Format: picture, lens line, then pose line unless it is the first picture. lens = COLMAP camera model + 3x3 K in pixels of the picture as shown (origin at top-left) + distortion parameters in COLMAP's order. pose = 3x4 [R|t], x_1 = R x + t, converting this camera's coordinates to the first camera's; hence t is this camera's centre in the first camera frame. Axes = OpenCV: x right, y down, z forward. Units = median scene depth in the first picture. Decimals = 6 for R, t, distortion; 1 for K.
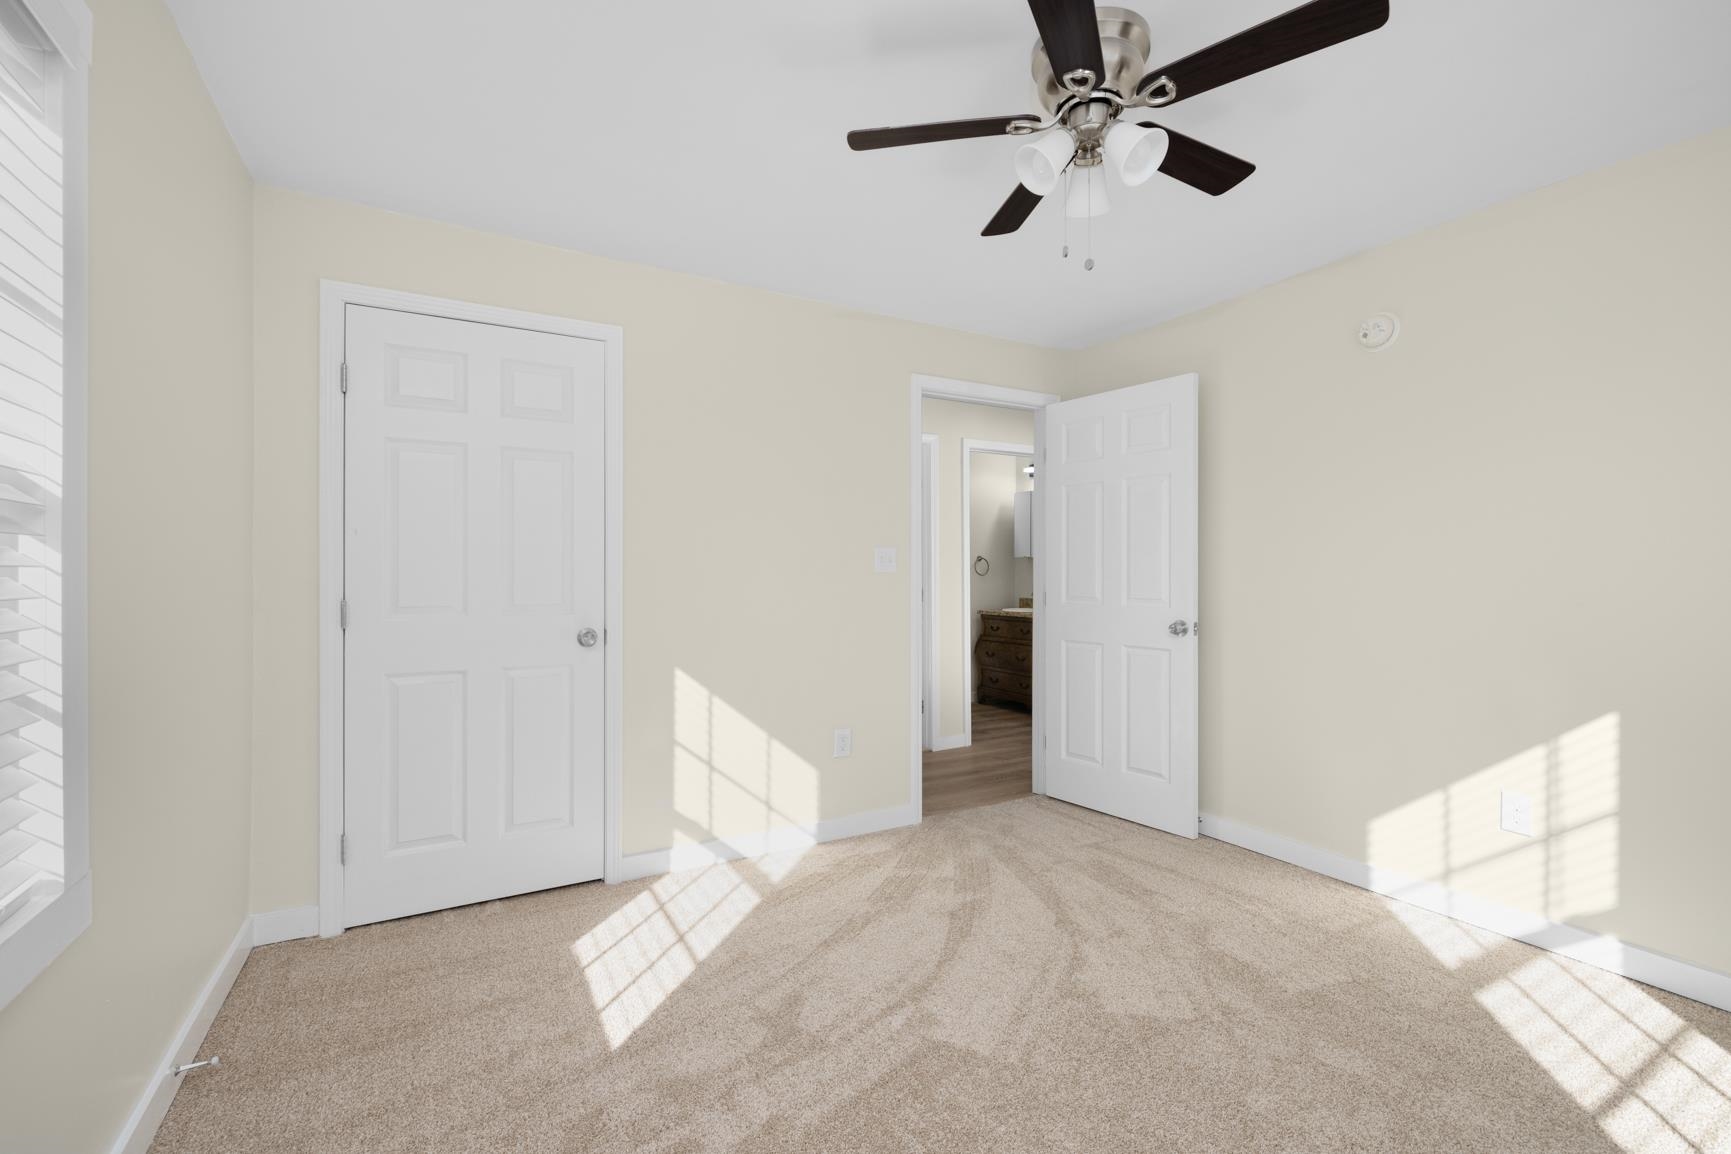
lens RADIAL K [[759.6, 0, 861.8], [0, 759.6, 574.0], [0, 0, 1]] dist [-0.003129, -0.000827]
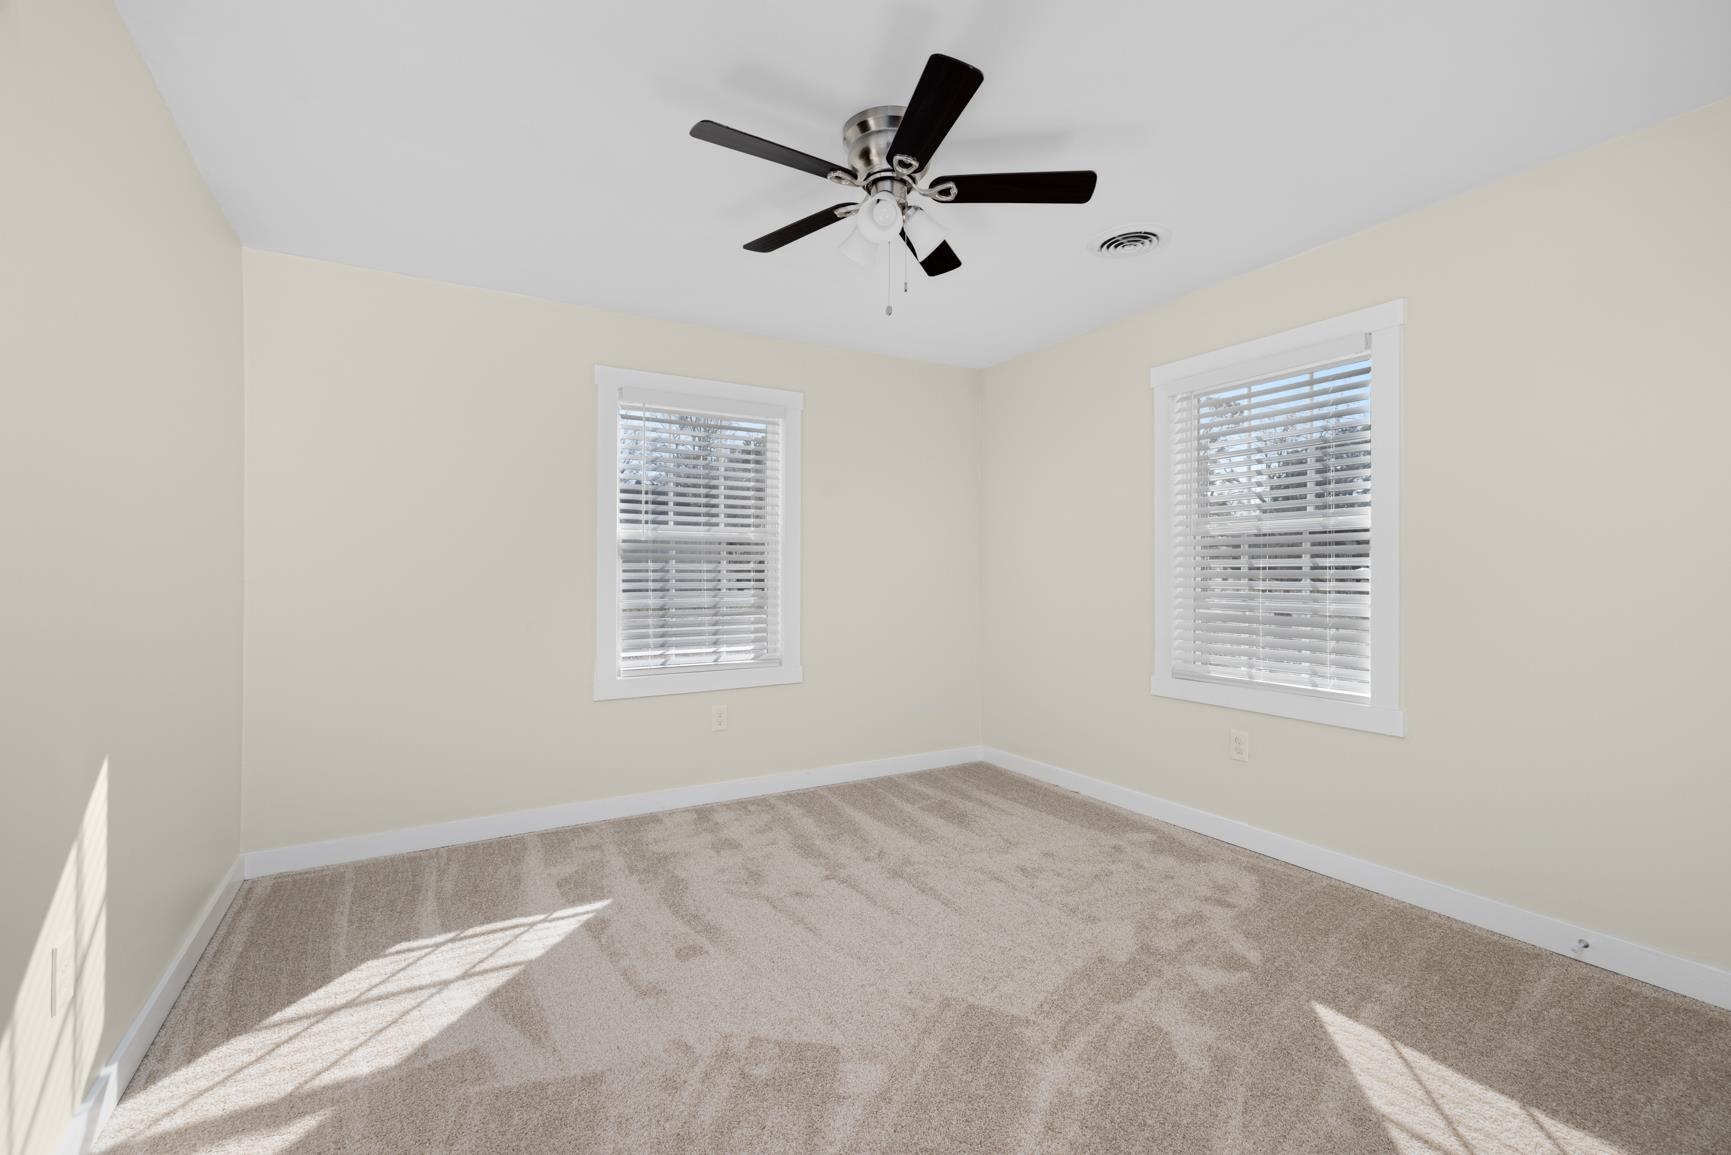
lens RADIAL K [[759.6, 0, 856.8], [0, 759.6, 578.1], [0, 0, 1]] dist [-0.003129, -0.000827]
pose [[-0.999636, -0.004333, -0.026619, 0.332123], [-0.004558, 0.999954, 0.008381, 0.008658], [0.026581, 0.008500, -0.999611, 1.891933]]
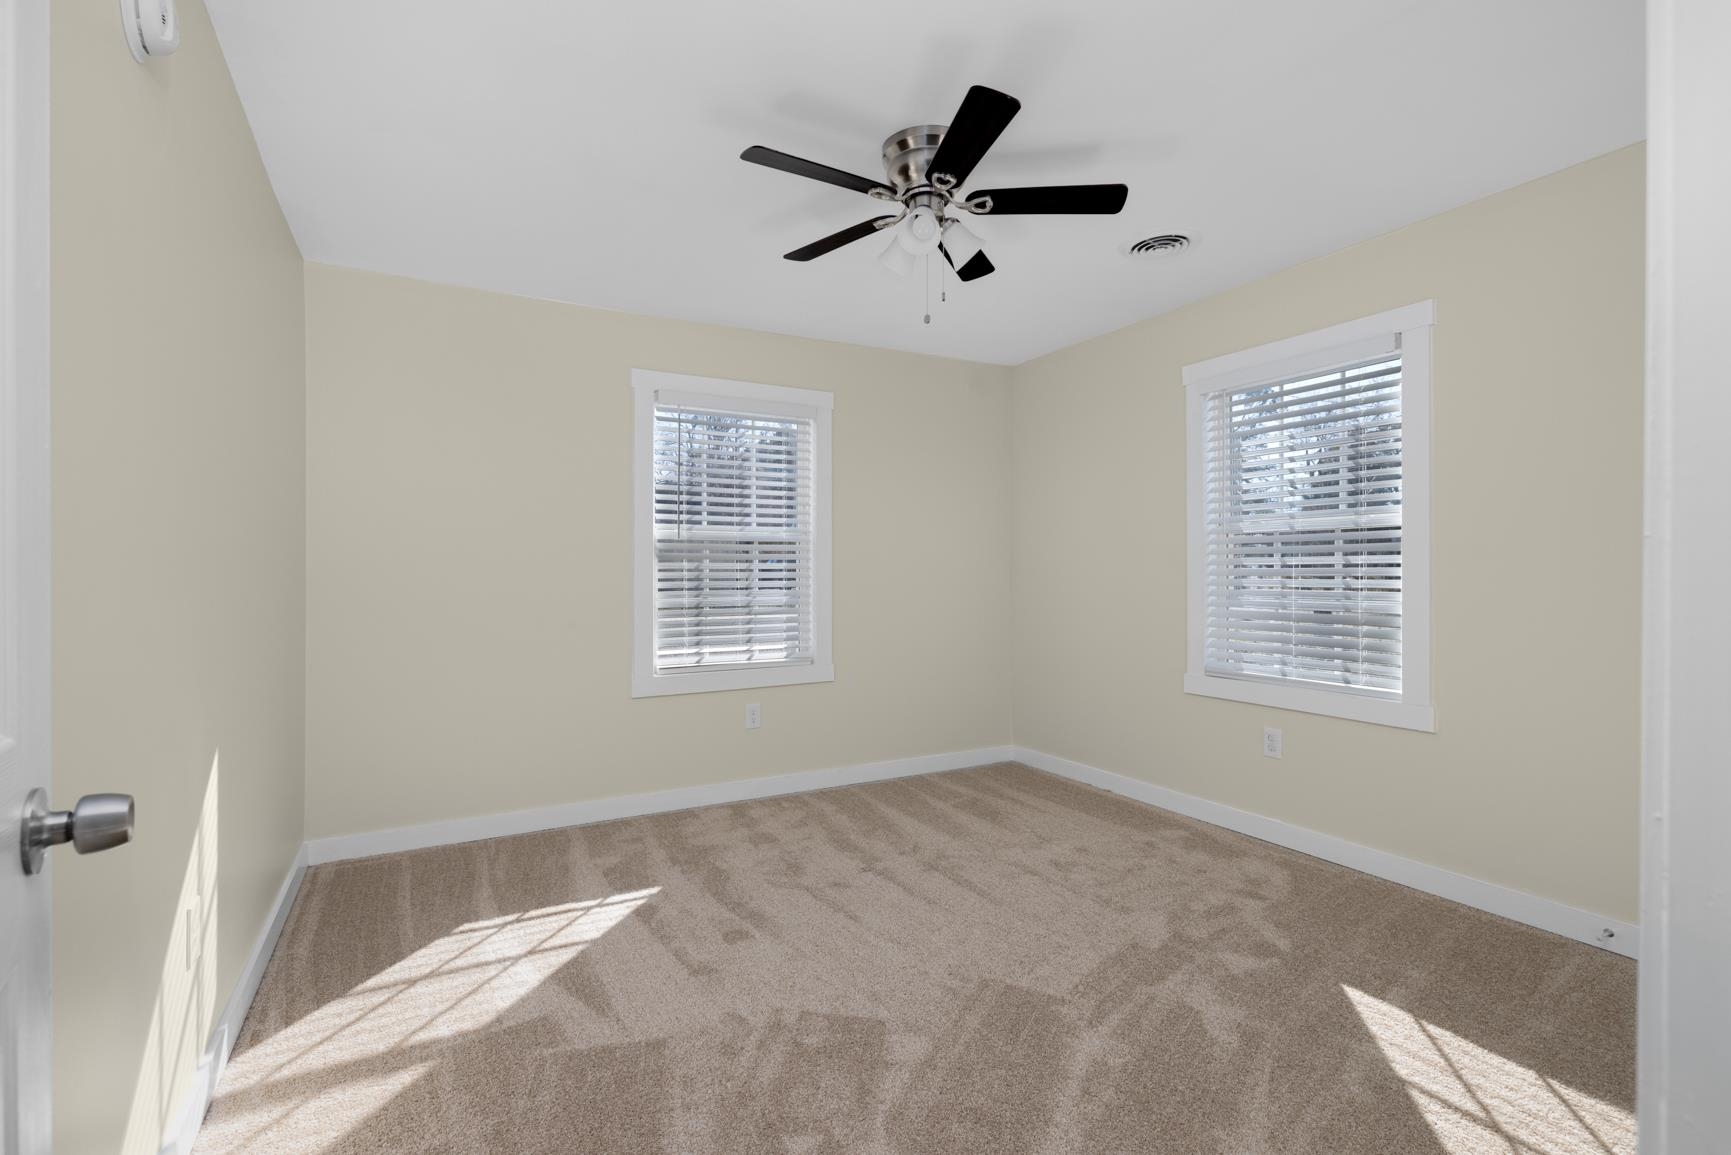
lens RADIAL K [[759.6, 0, 871.0], [0, 759.6, 574.1], [0, 0, 1]] dist [-0.003129, -0.000827]
pose [[-0.999982, -0.002483, -0.005522, 0.354777], [-0.002510, 0.999985, 0.004903, 0.008744], [0.005509, 0.004917, -0.999973, 1.957190]]
